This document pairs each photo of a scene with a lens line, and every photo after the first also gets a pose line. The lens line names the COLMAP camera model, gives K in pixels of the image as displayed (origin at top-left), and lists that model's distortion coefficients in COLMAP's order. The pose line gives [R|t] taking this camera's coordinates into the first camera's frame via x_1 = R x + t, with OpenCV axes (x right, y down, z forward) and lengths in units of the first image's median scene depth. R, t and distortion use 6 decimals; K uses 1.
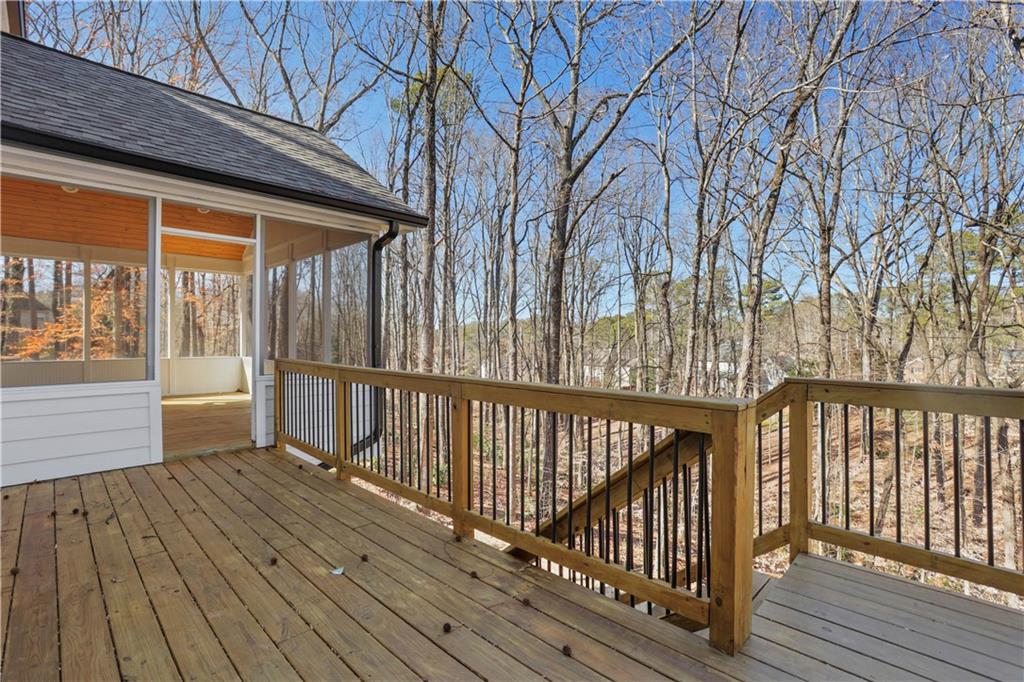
lens RADIAL K [[468.1, 0, 491.6], [0, 468.1, 339.7], [0, 0, 1]] dist [-0.015858, 0.000132]
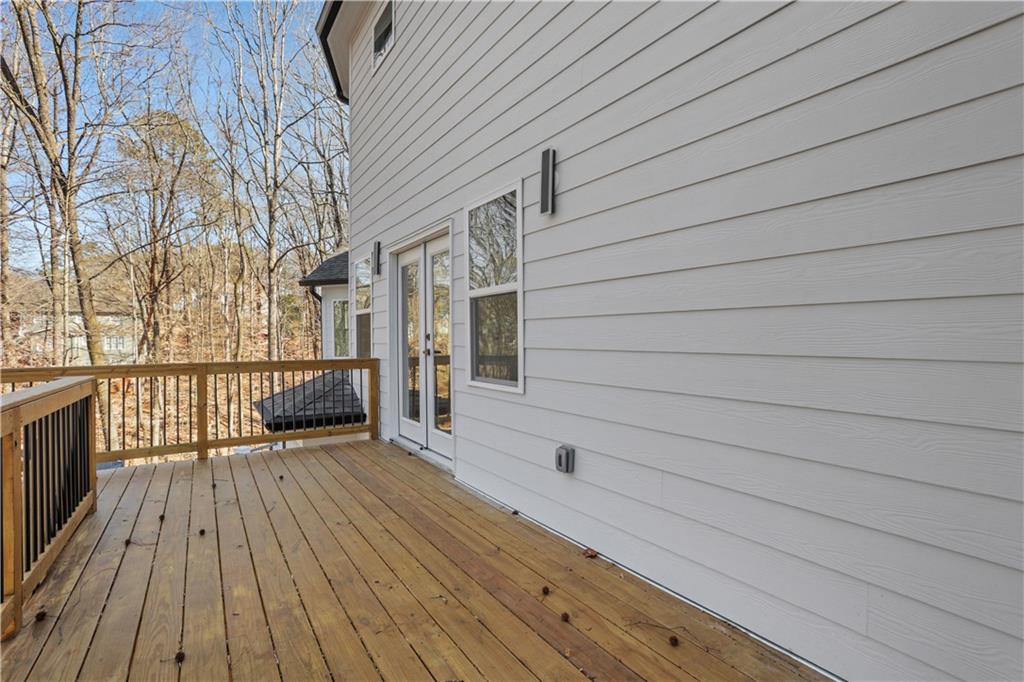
lens RADIAL K [[468.1, 0, 491.6], [0, 468.1, 339.7], [0, 0, 1]] dist [-0.015858, 0.000132]
pose [[-0.978491, 0.006422, 0.206191, -1.149196], [0.006558, 0.999978, -0.000021, -0.001454], [-0.206186, 0.001332, -0.978512, 1.965486]]
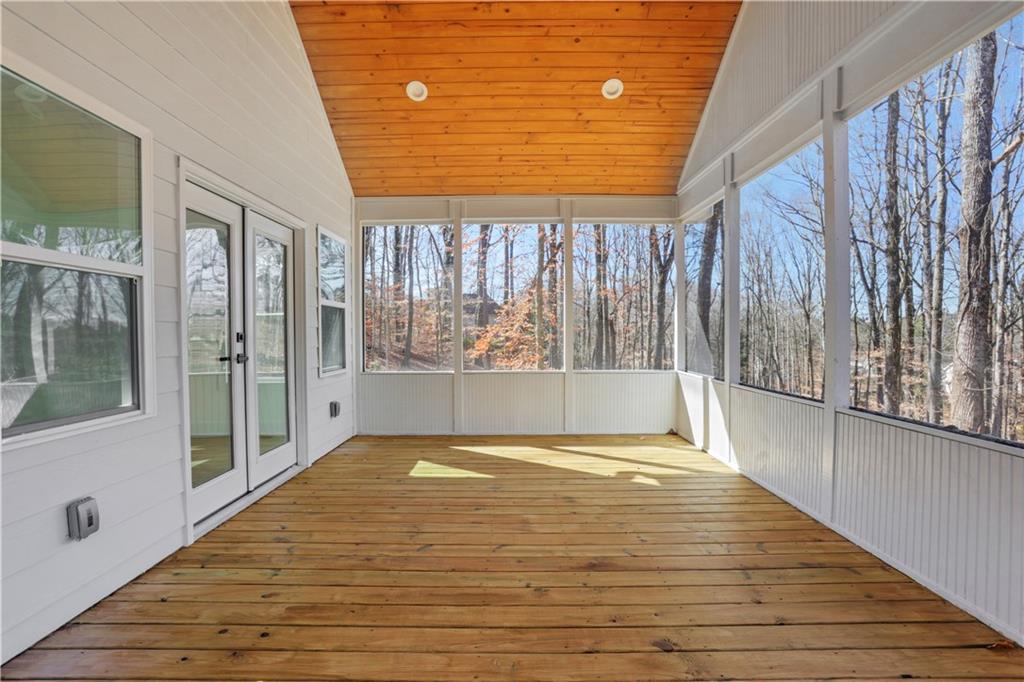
lens RADIAL K [[468.1, 0, 491.6], [0, 468.1, 339.7], [0, 0, 1]] dist [-0.015858, 0.000132]
pose [[0.687849, 0.002172, -0.725850, -0.100608], [0.003608, 0.999973, 0.006412, -0.001836], [0.725844, -0.007029, 0.687823, 0.162244]]
